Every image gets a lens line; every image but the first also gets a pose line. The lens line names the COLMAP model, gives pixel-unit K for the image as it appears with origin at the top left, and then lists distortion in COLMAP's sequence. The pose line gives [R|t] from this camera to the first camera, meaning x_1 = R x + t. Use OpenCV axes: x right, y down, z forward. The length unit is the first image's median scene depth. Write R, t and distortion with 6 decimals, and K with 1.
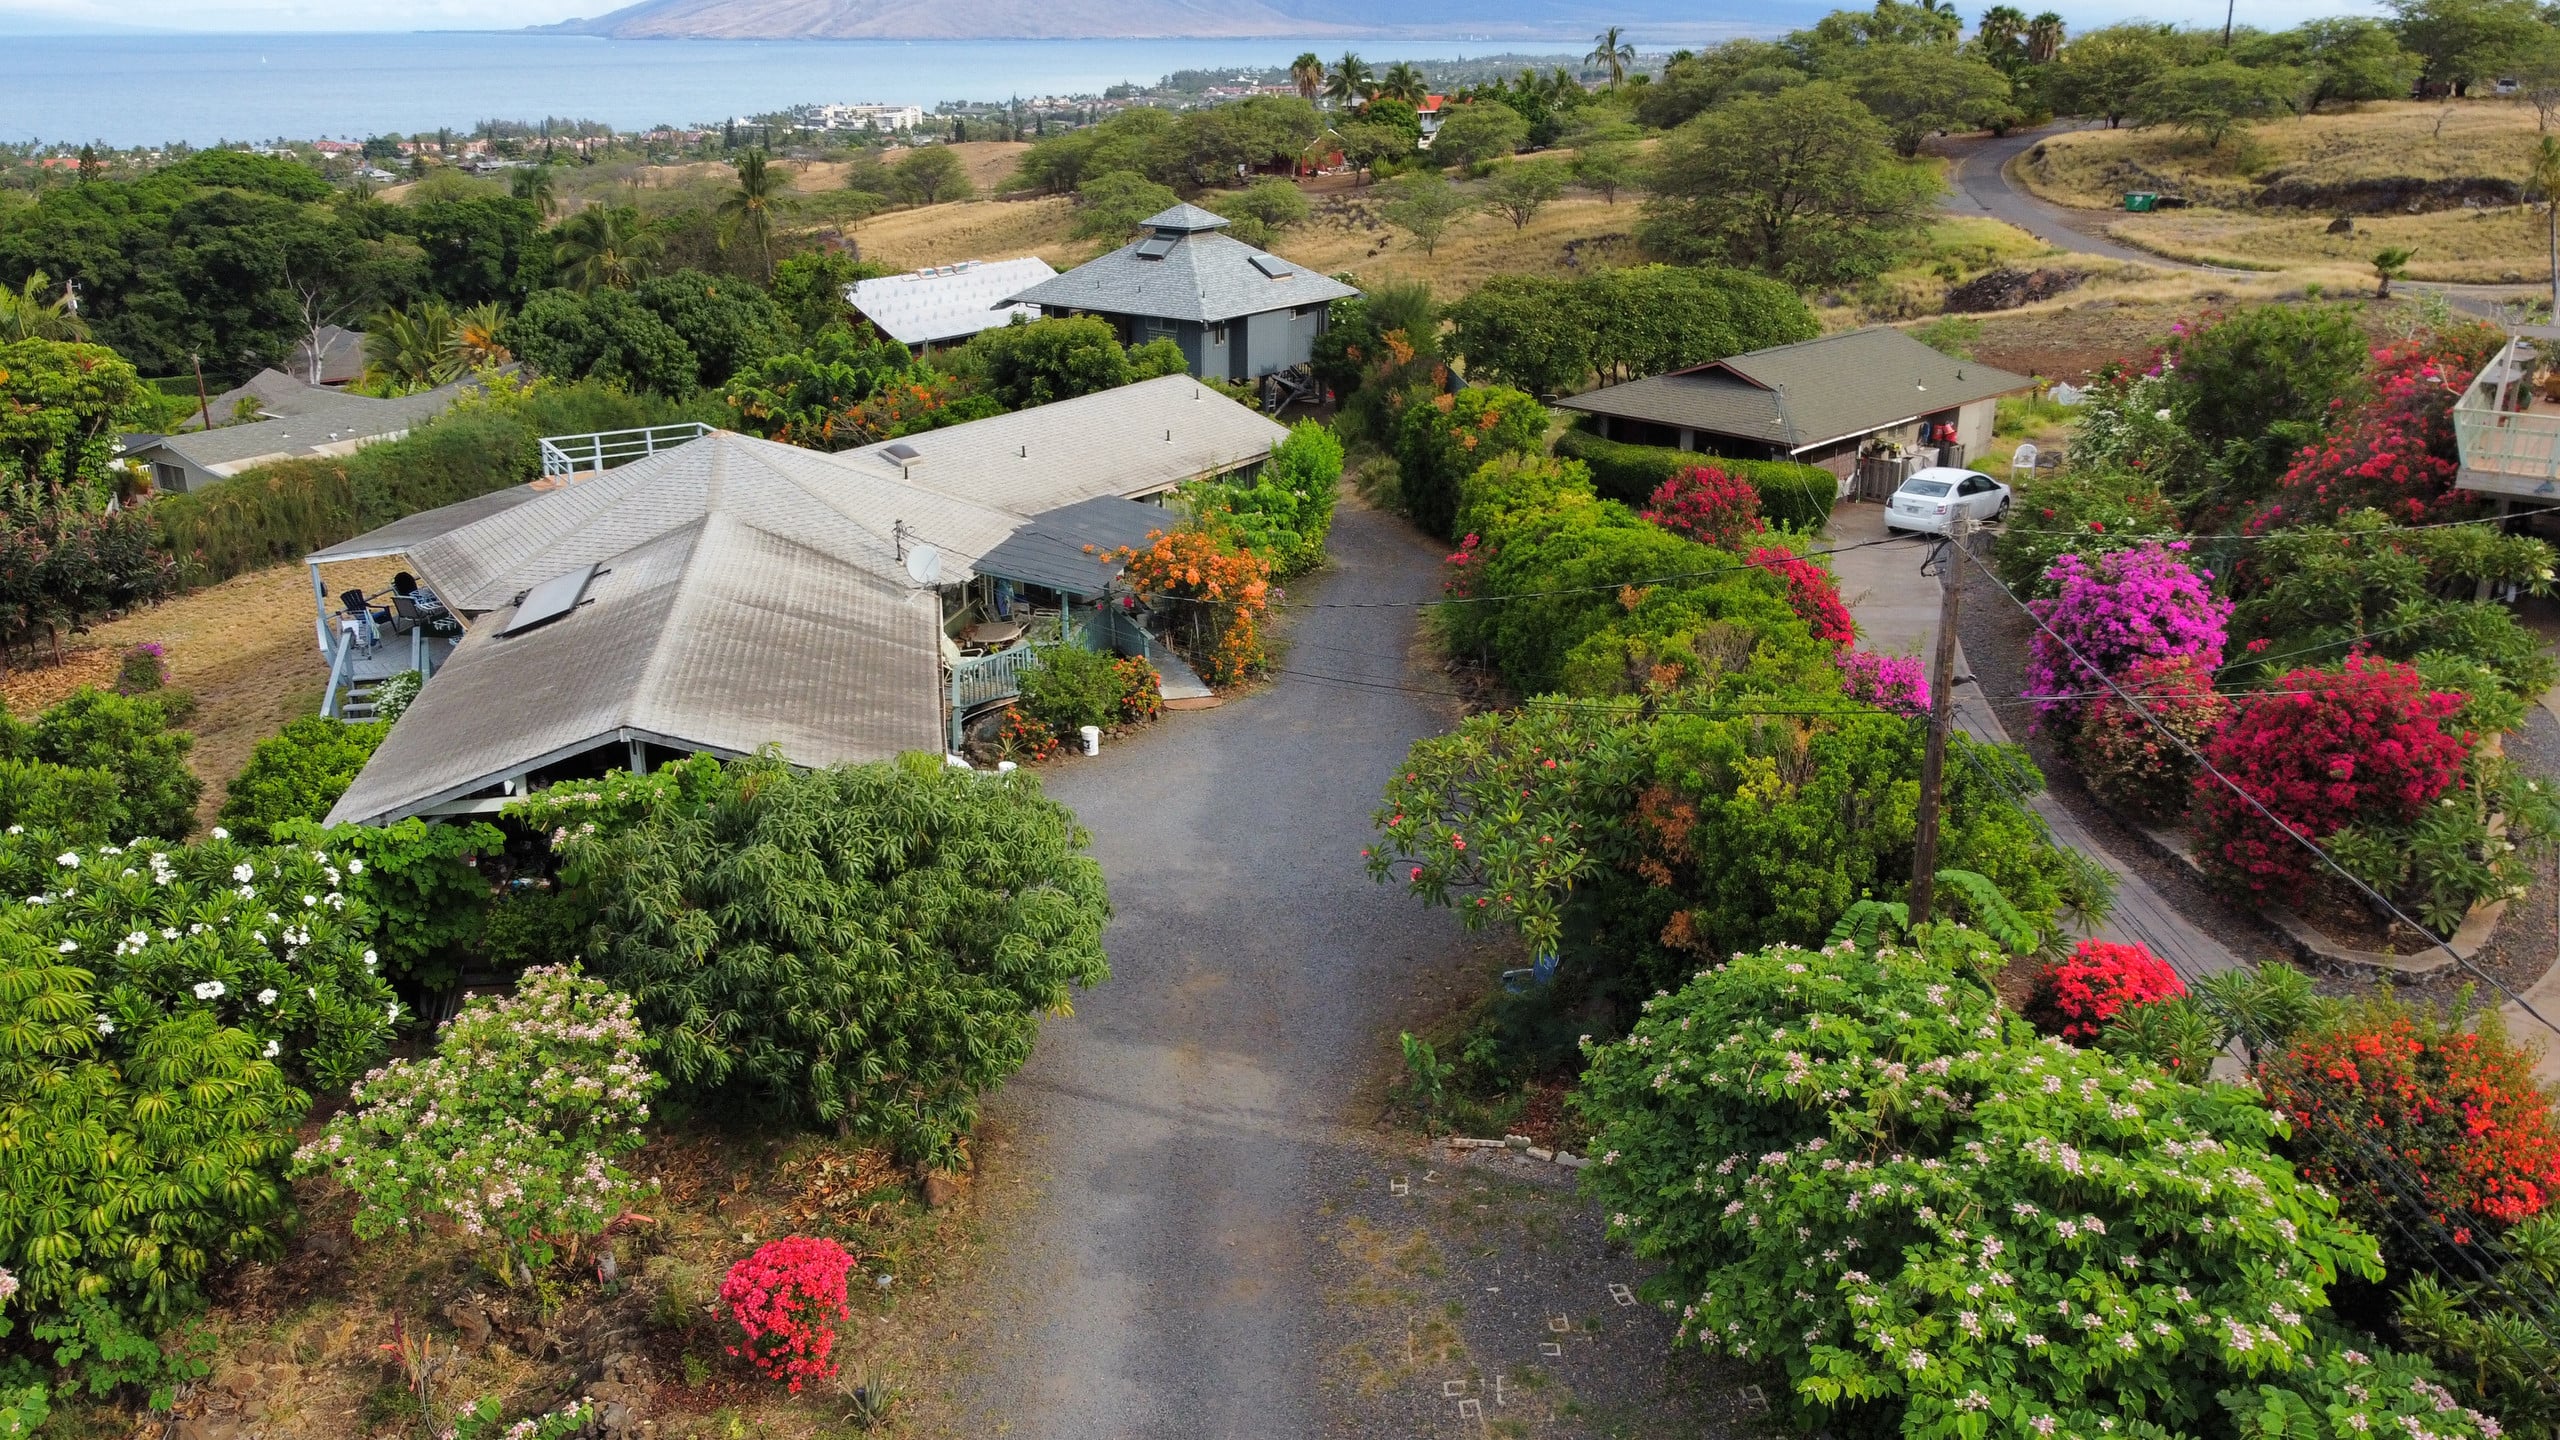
lens RADIAL K [[1964.9, 0, 1272.3], [0, 1964.9, 719.0], [0, 0, 1]] dist [0.001734, -0.008575]
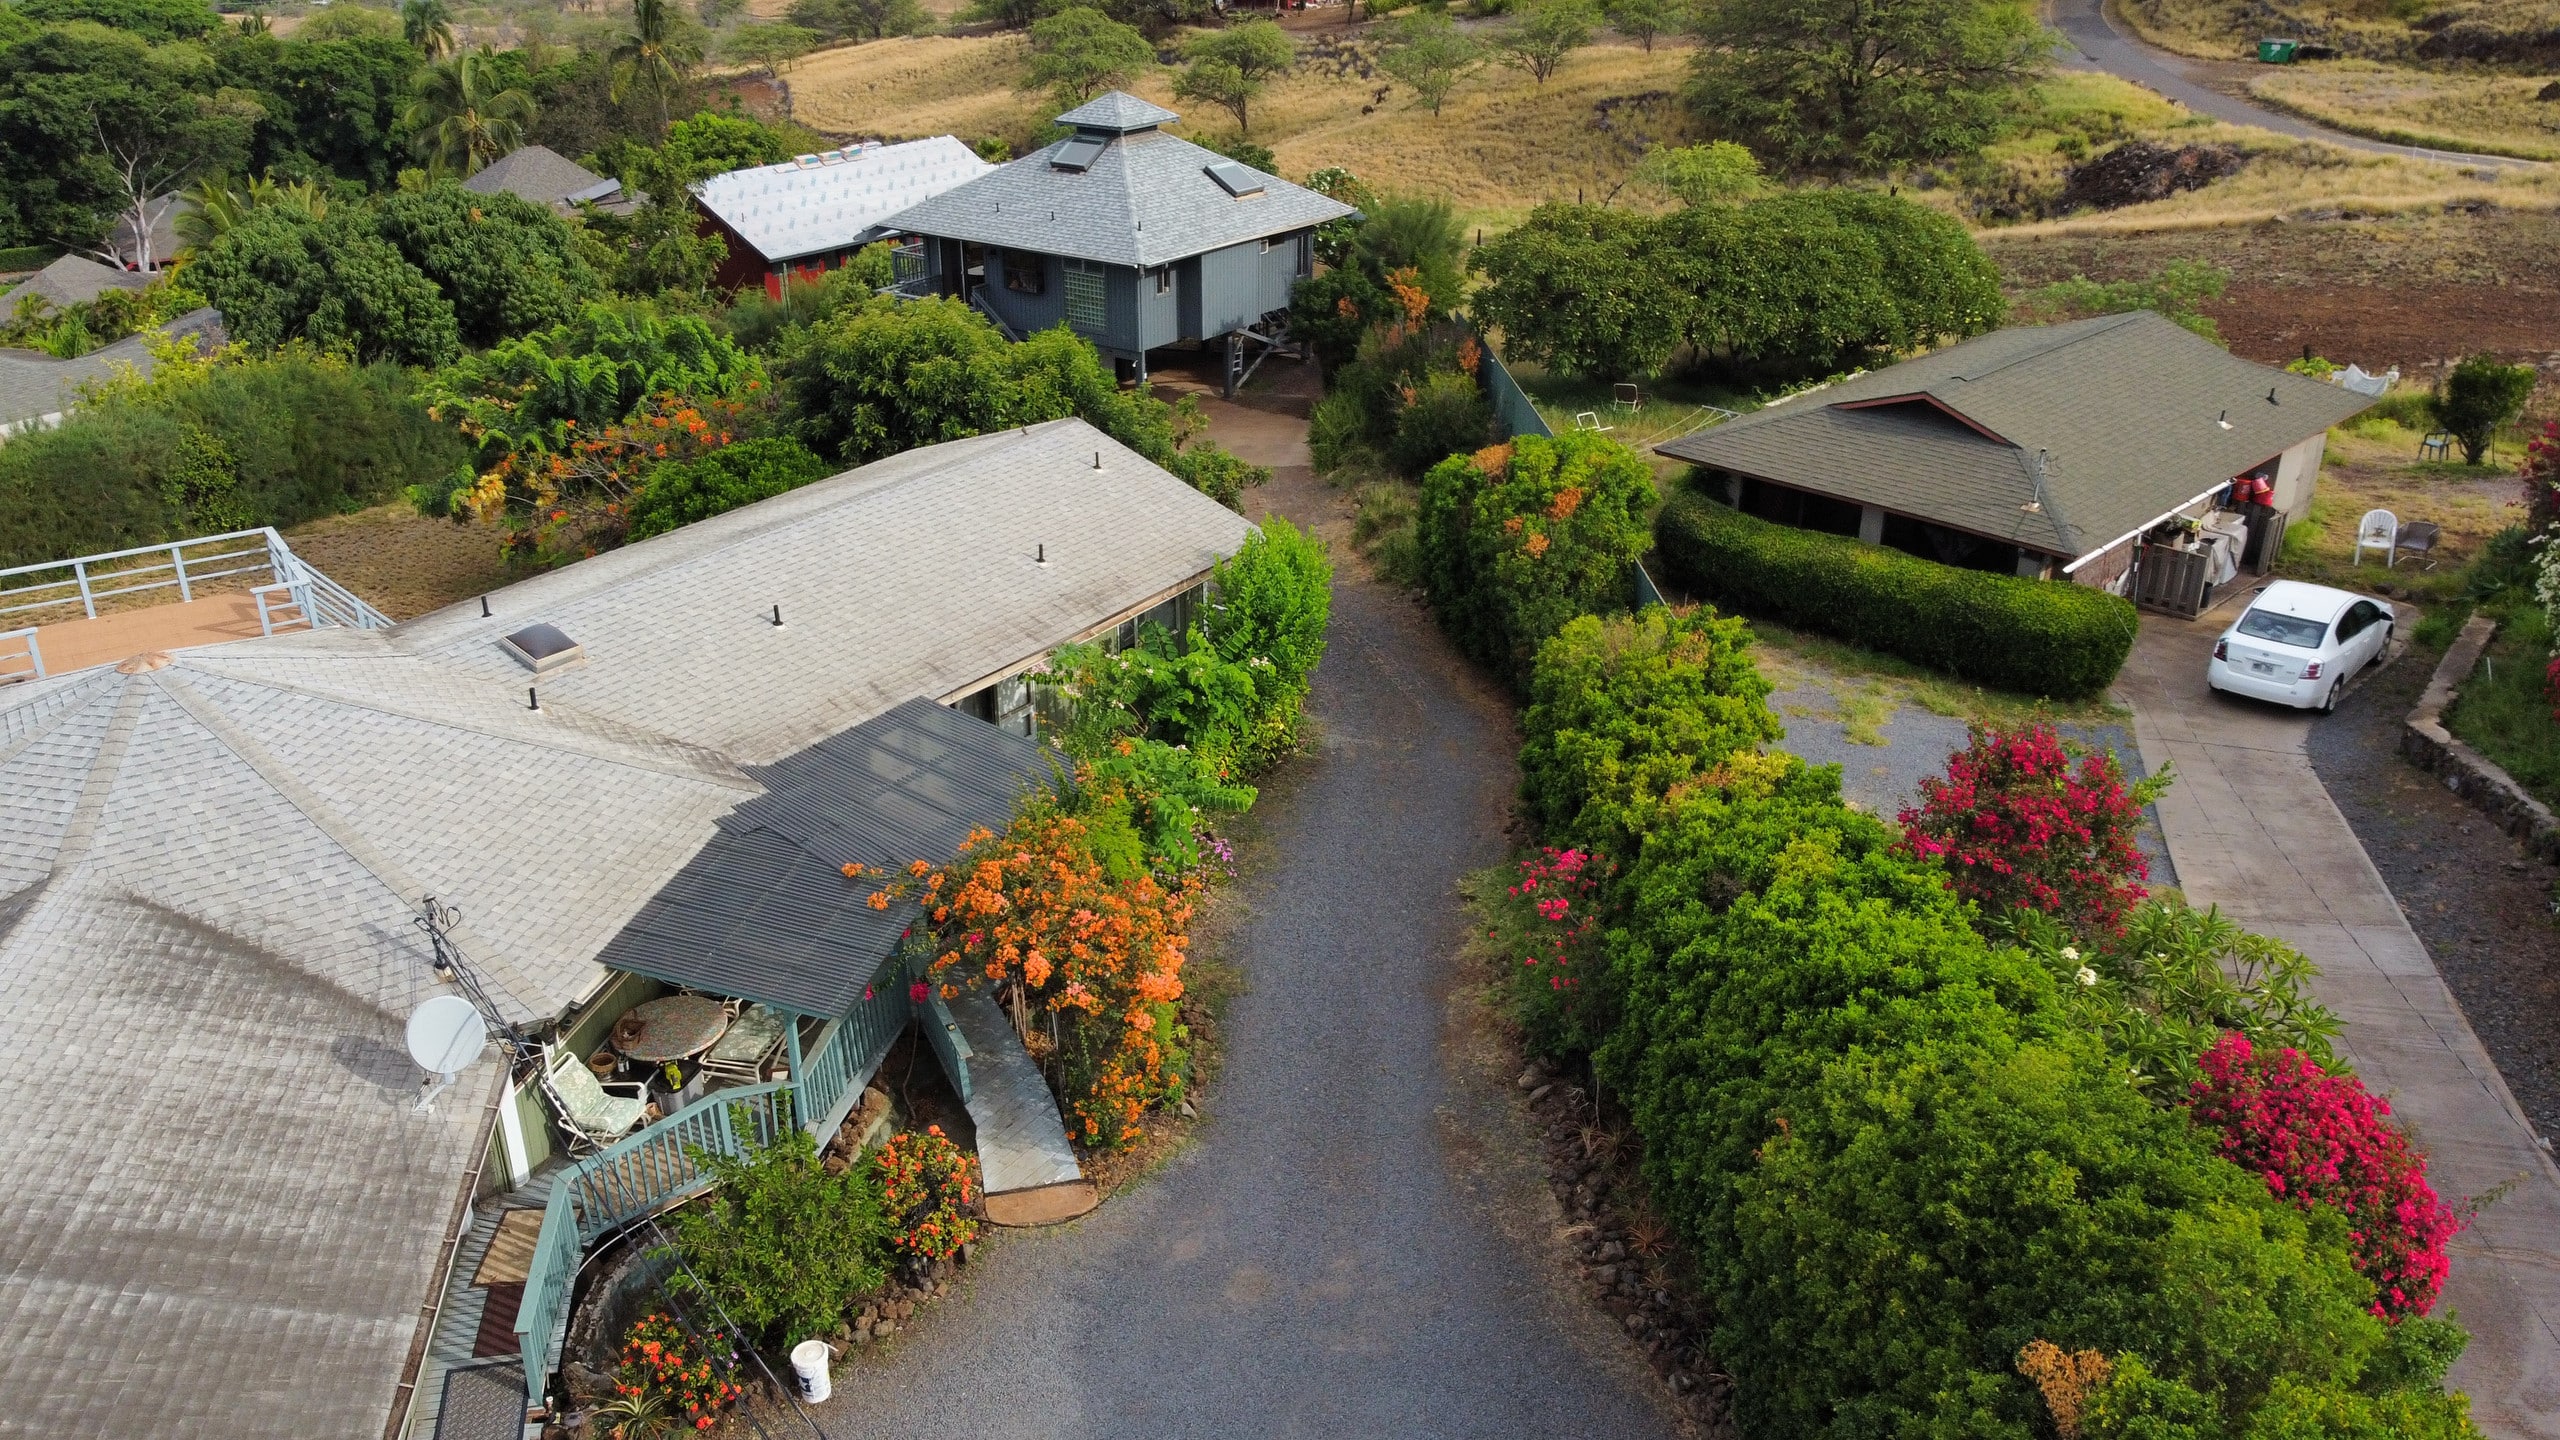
lens RADIAL K [[1964.9, 0, 1276.8], [0, 1964.9, 721.7], [0, 0, 1]] dist [0.001734, -0.008575]
pose [[0.999974, -0.003462, 0.006275, 0.009808], [0.002908, 0.996279, 0.086143, -0.092258], [-0.006550, -0.086123, 0.996263, 0.252465]]
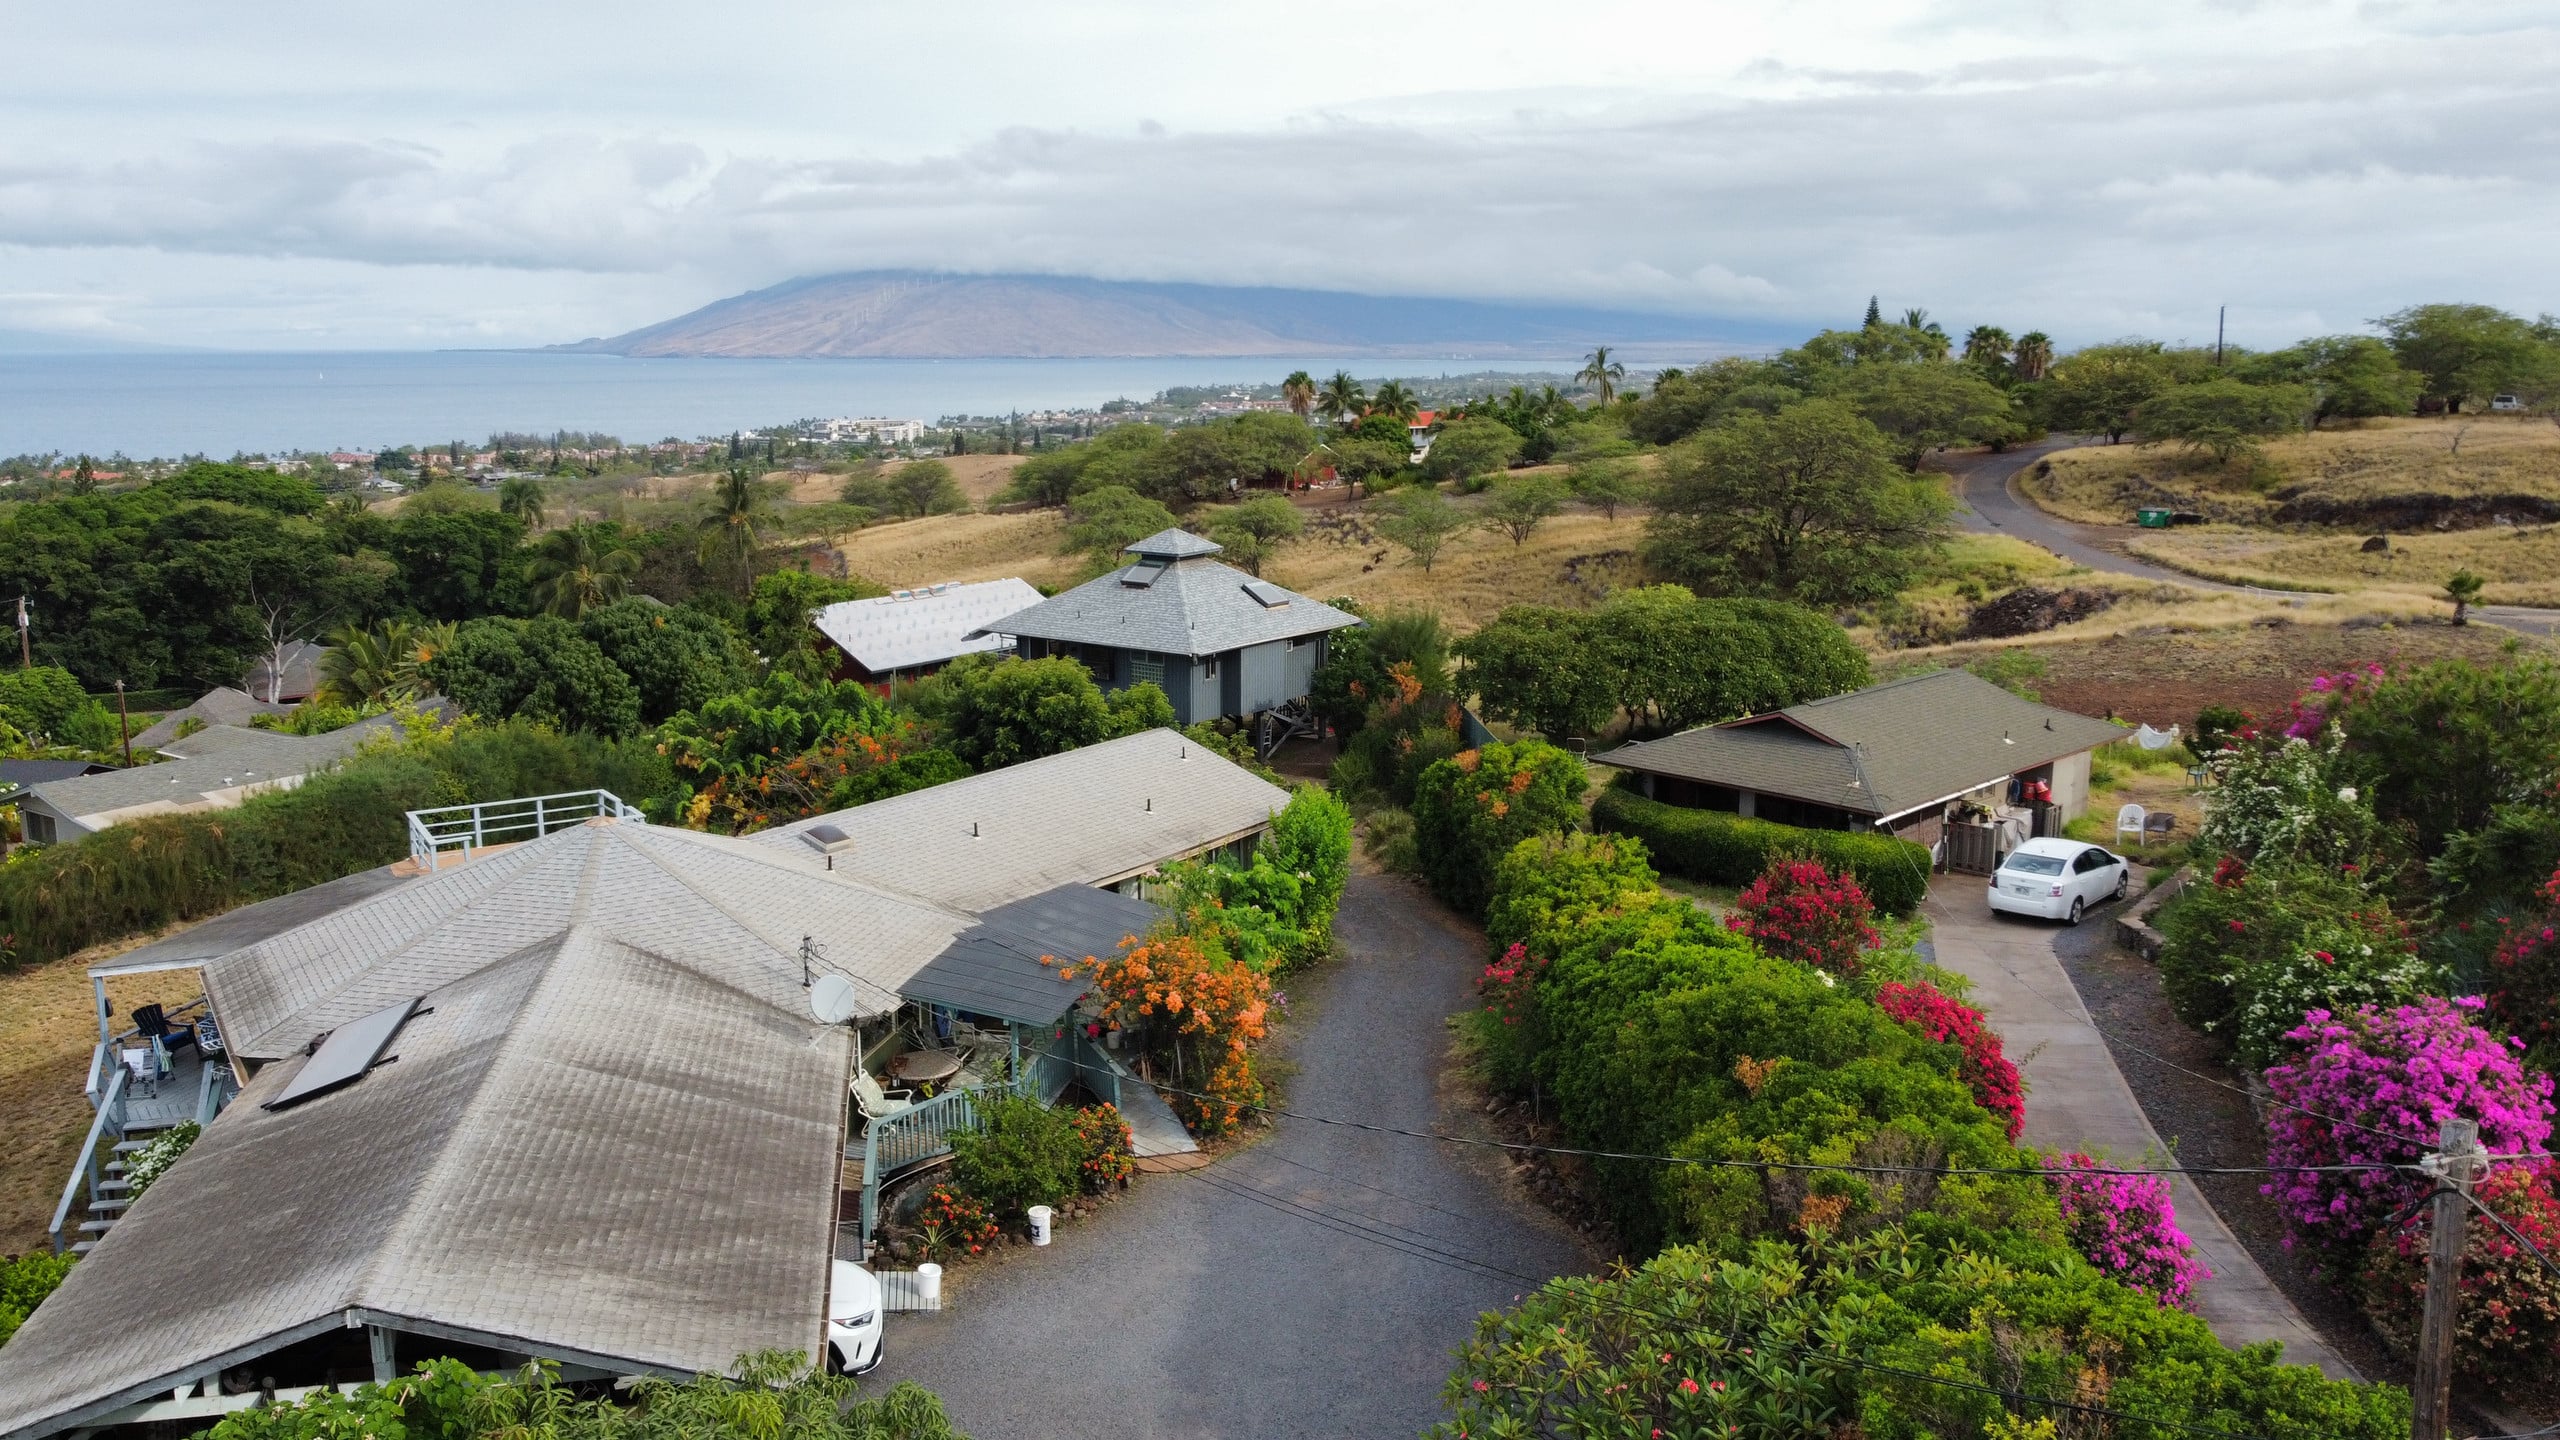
lens RADIAL K [[1964.9, 0, 1271.8], [0, 1964.9, 715.2], [0, 0, 1]] dist [0.001734, -0.008575]
pose [[0.999991, -0.000834, 0.004246, -0.001909], [0.001471, 0.988315, -0.152419, -0.033571], [-0.004070, 0.152424, 0.988307, 0.095431]]
